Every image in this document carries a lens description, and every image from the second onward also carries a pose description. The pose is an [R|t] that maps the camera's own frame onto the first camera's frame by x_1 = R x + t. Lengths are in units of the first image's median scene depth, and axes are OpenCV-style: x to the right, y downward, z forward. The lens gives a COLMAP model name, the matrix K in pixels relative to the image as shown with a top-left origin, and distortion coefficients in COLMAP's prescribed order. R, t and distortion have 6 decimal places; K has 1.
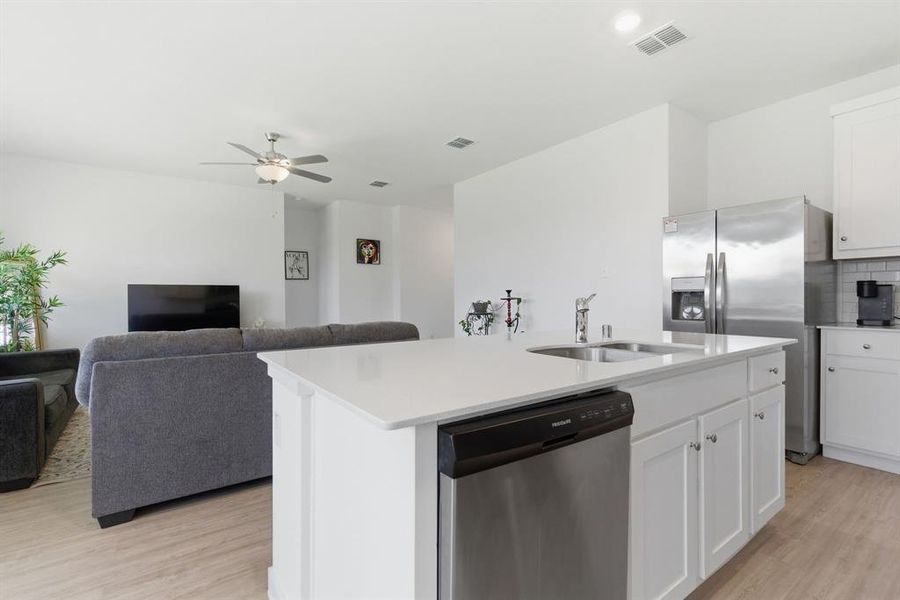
lens RADIAL K [[410.6, 0, 447.9], [0, 410.6, 301.6], [0, 0, 1]] dist [0.002271, -0.000079]
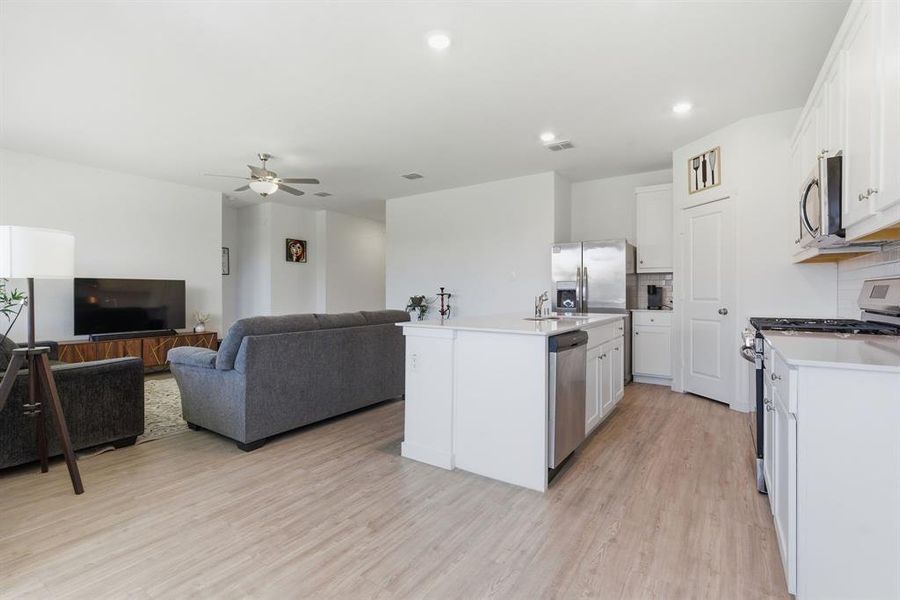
lens RADIAL K [[413.3, 0, 447.5], [0, 413.3, 294.3], [0, 0, 1]] dist [0.001836, -0.000645]
pose [[0.938821, 0.004153, 0.344381, -0.423821], [-0.001420, 0.999965, -0.008188, 0.006319], [-0.344403, 0.007198, 0.938794, -0.375357]]
